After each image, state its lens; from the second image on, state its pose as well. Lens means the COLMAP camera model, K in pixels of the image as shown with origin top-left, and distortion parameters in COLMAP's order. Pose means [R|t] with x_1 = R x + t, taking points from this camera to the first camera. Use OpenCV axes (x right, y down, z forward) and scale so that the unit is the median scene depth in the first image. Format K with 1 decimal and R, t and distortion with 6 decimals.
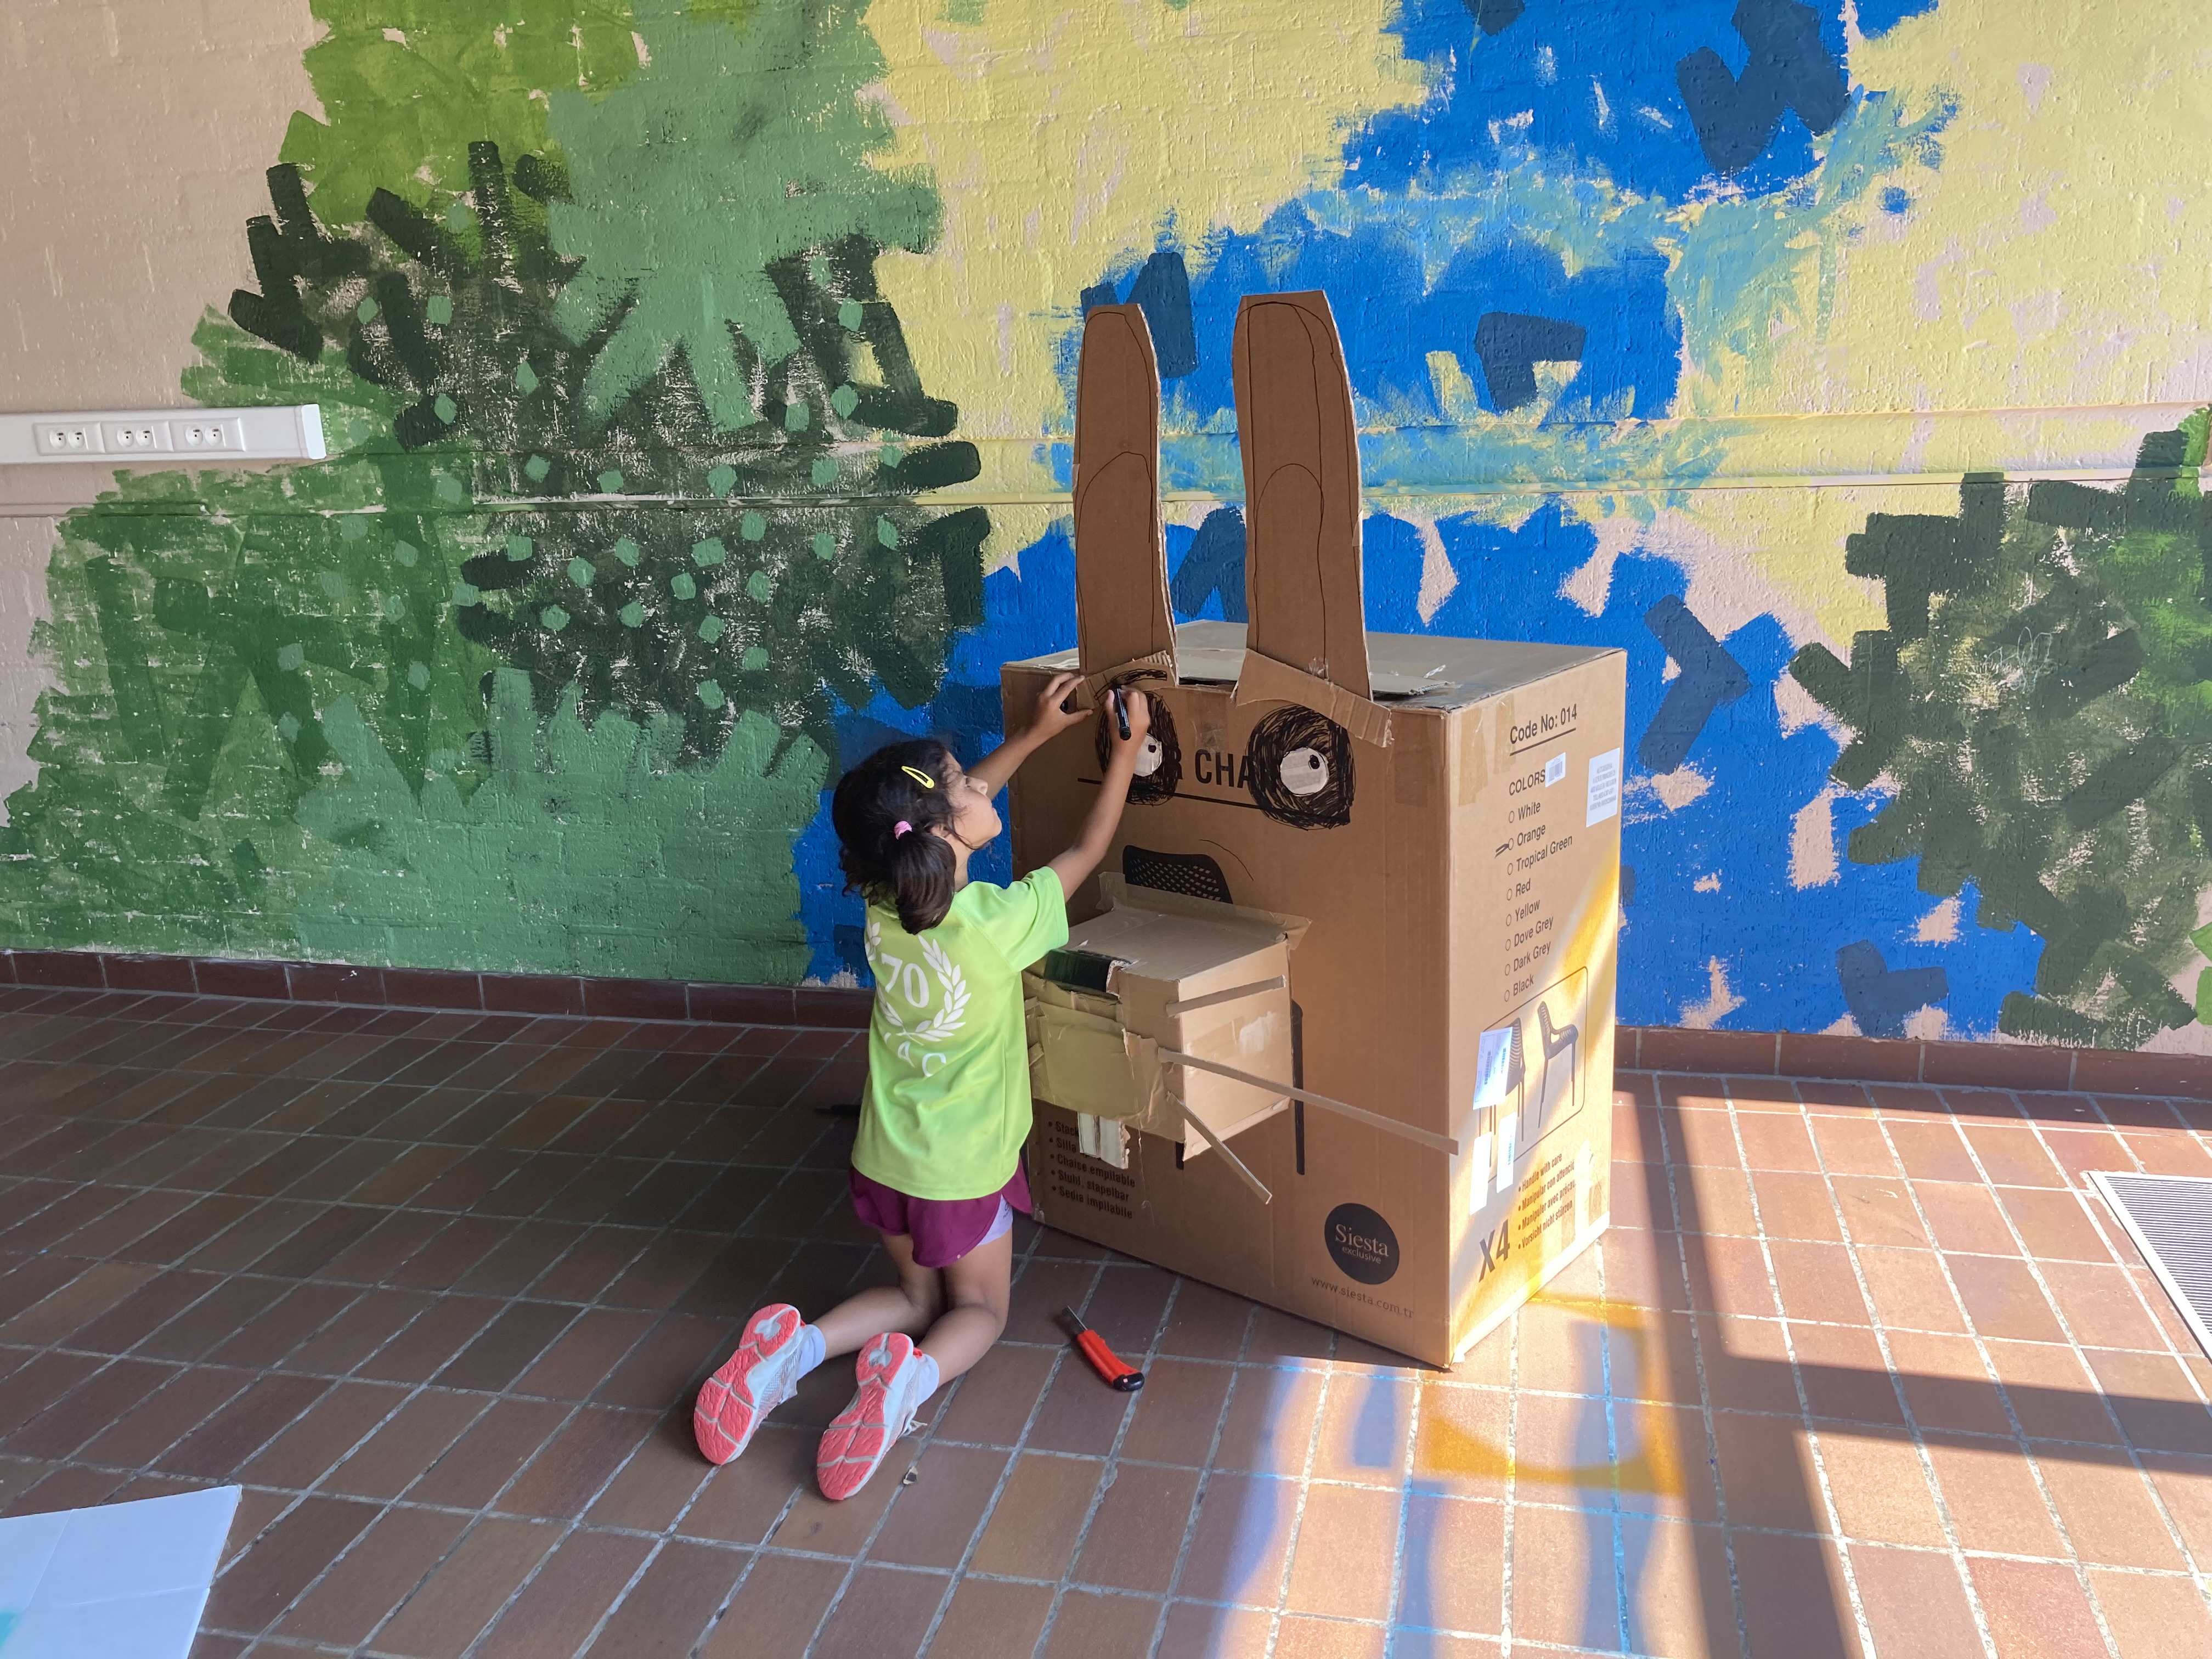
lens RADIAL K [[1852.7, 0, 1106.0], [0, 1852.7, 829.5], [0, 0, 1]] dist [0.024065, -0.019781]
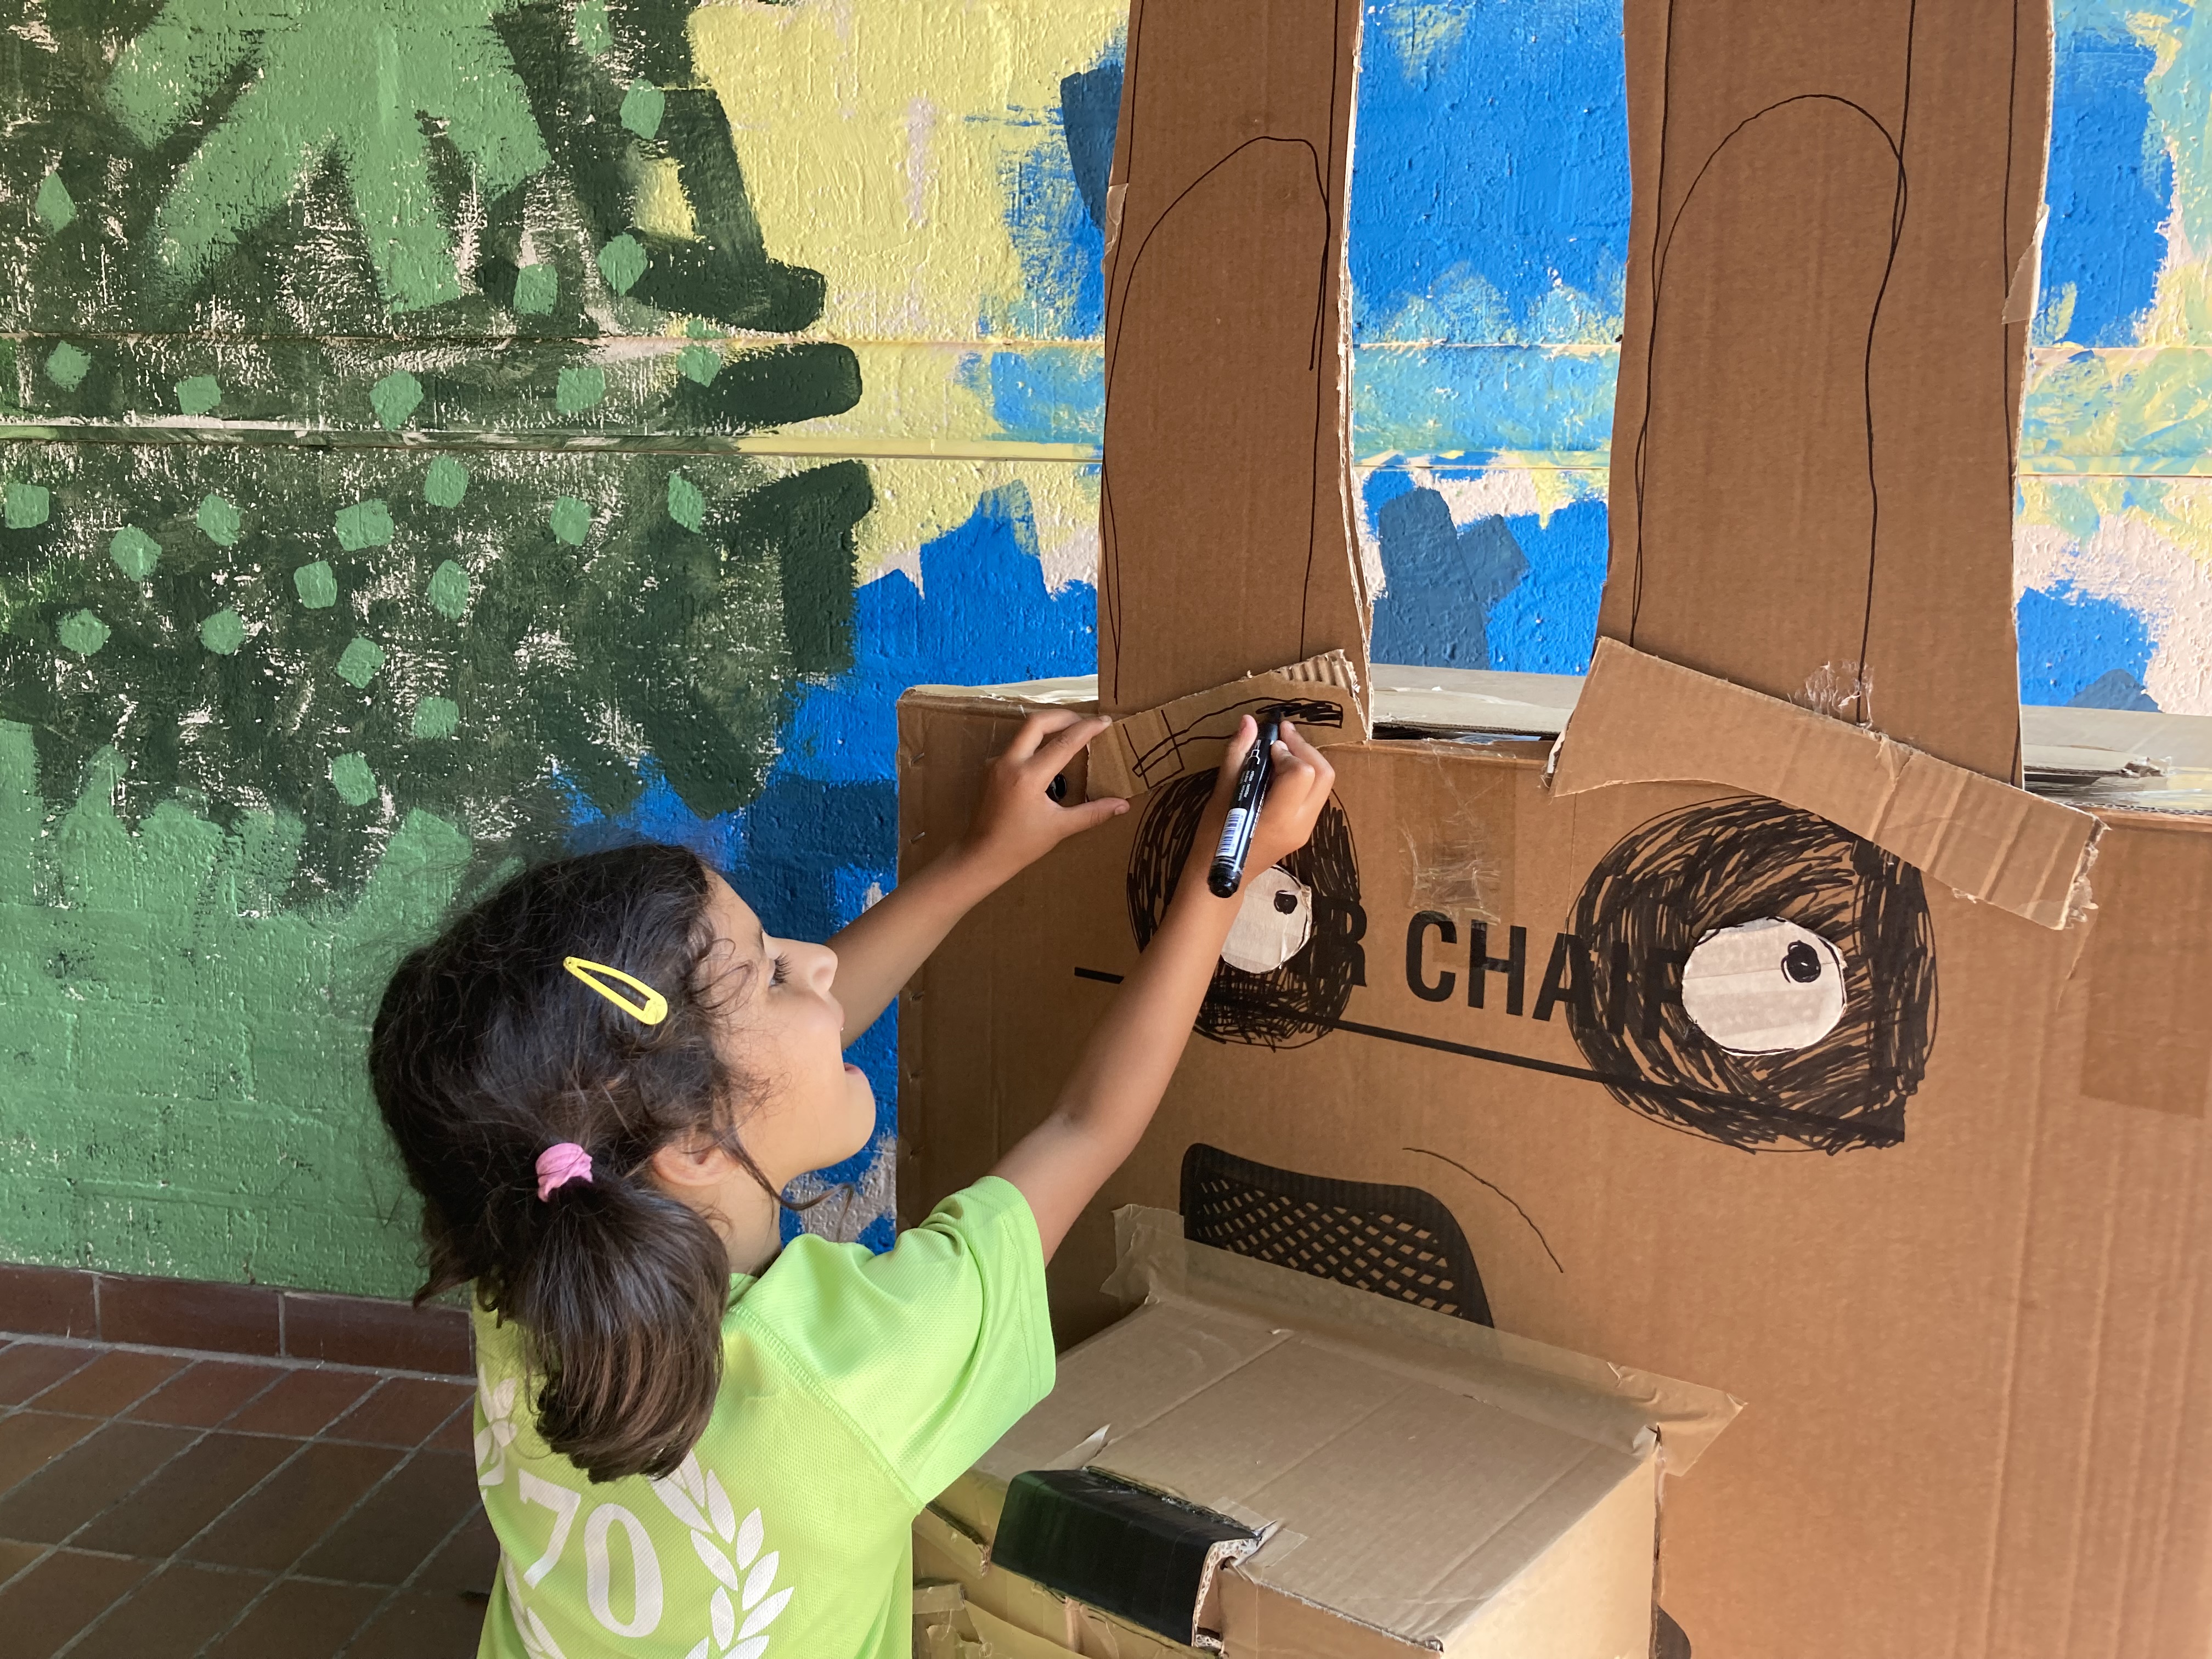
lens RADIAL K [[1861.9, 0, 1105.0], [0, 1861.9, 794.2], [0, 0, 1]] dist [0.002002, 0.017354]
pose [[0.995816, 0.048022, 0.077745, -0.031949], [-0.039329, 0.993185, -0.109712, -0.016238], [-0.082483, 0.106195, 0.990918, 0.445315]]
